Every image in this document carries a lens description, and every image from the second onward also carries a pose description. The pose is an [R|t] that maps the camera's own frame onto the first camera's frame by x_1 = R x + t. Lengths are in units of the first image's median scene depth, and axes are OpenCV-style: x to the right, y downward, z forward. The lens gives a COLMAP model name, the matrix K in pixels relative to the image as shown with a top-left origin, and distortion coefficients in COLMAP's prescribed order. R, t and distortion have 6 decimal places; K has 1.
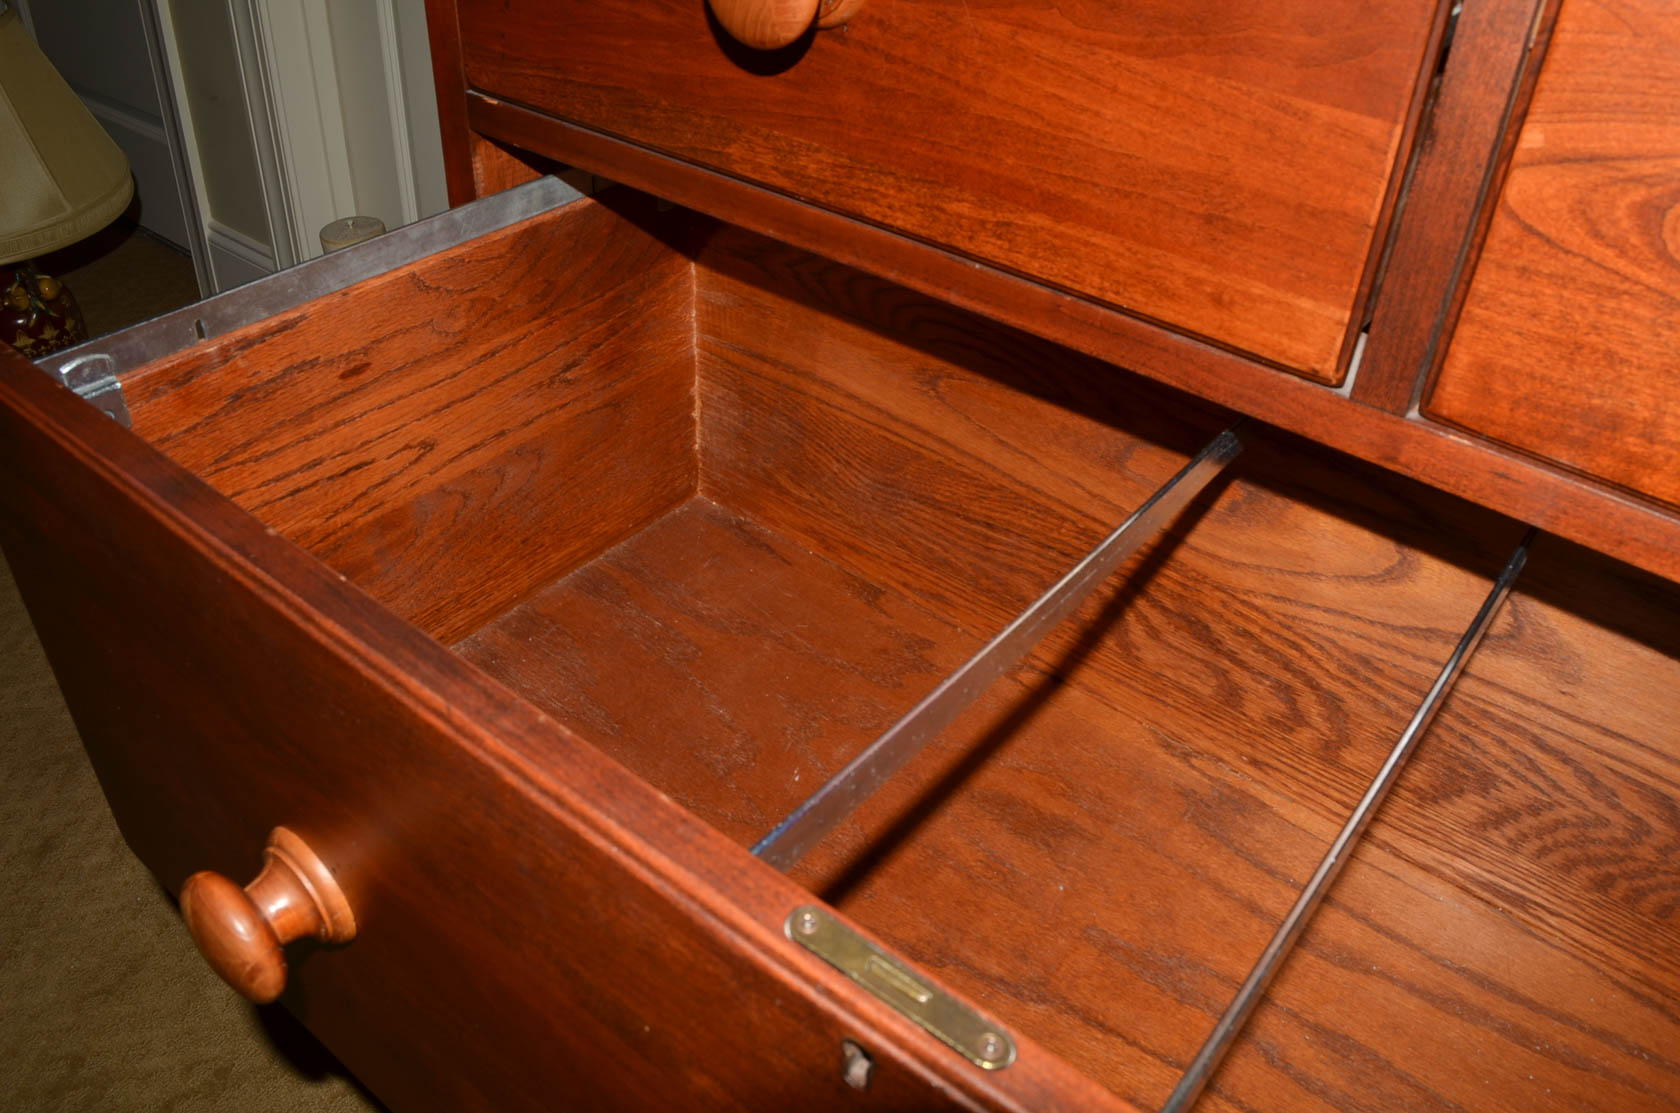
lens RADIAL K [[1321.5, 0, 865.4], [0, 1321.5, 566.4], [0, 0, 1]] dist [-0.083007, 0.004315]
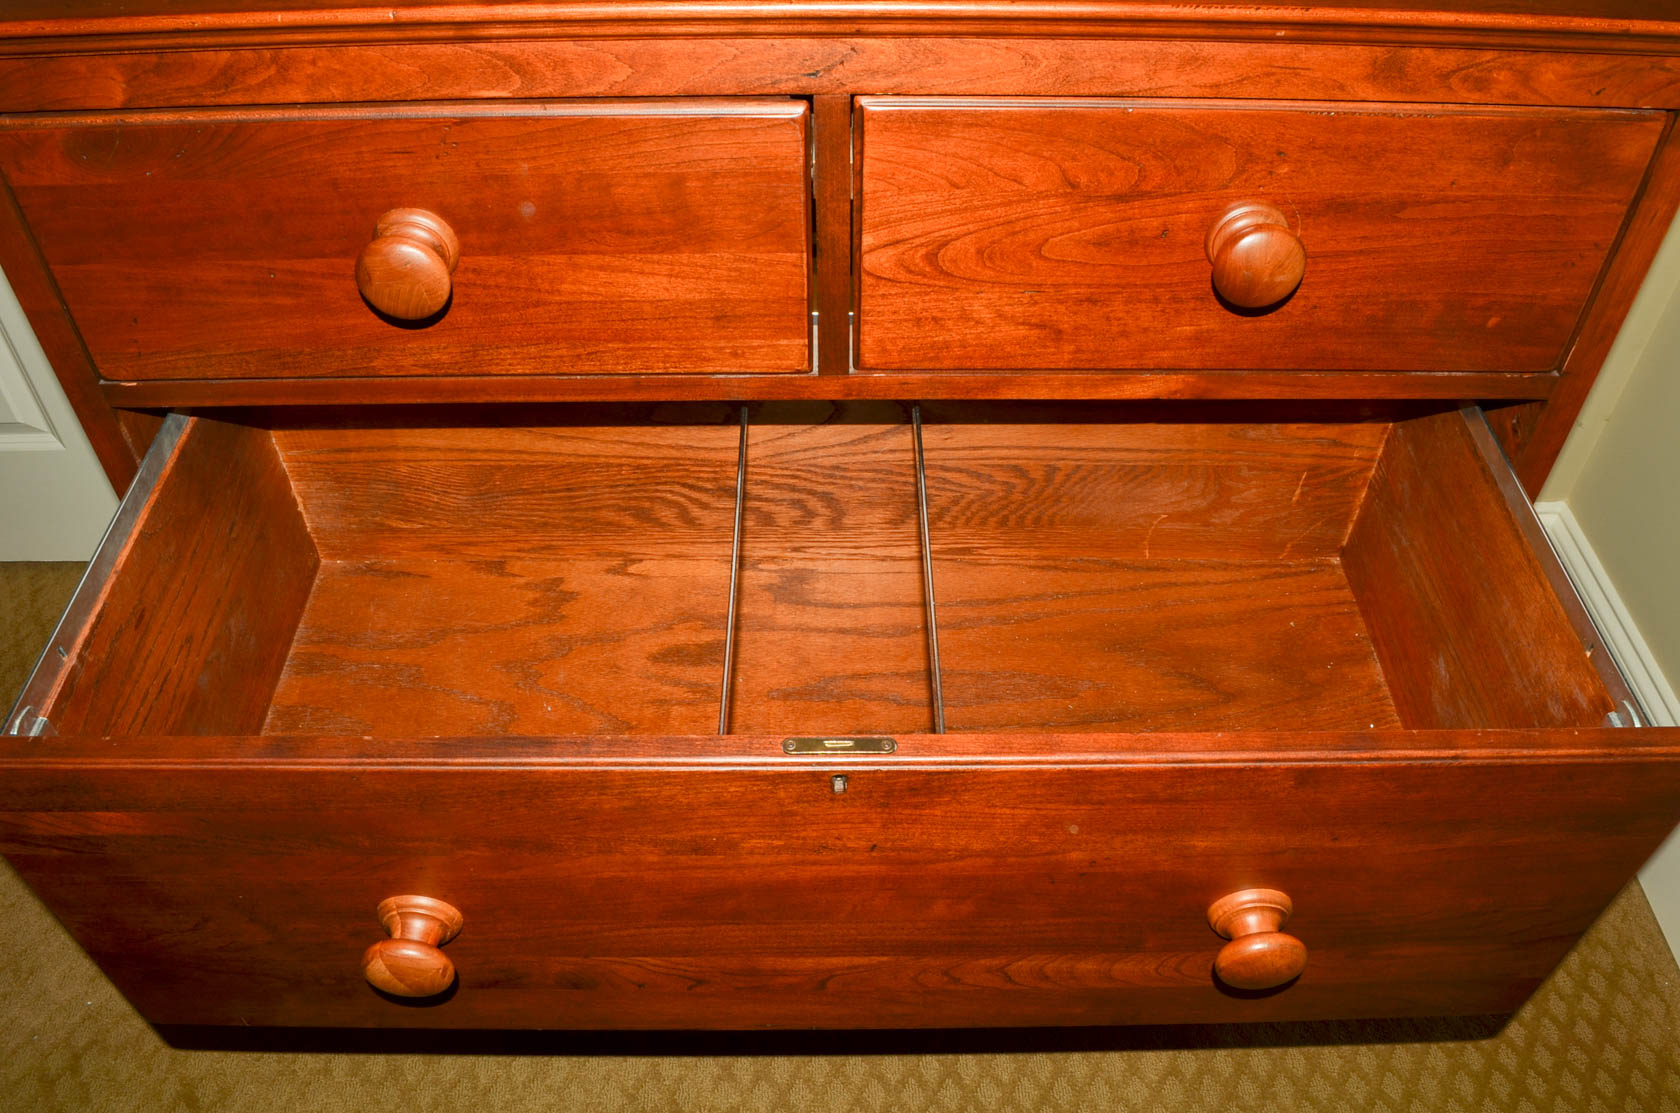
lens RADIAL K [[1321.5, 0, 855.4], [0, 1321.5, 548.0], [0, 0, 1]] dist [-0.083007, 0.004315]
pose [[0.779134, -0.474336, 0.409823, -0.356212], [0.399235, 0.879517, 0.258962, -0.281587], [-0.483281, -0.038150, 0.874633, -0.510122]]
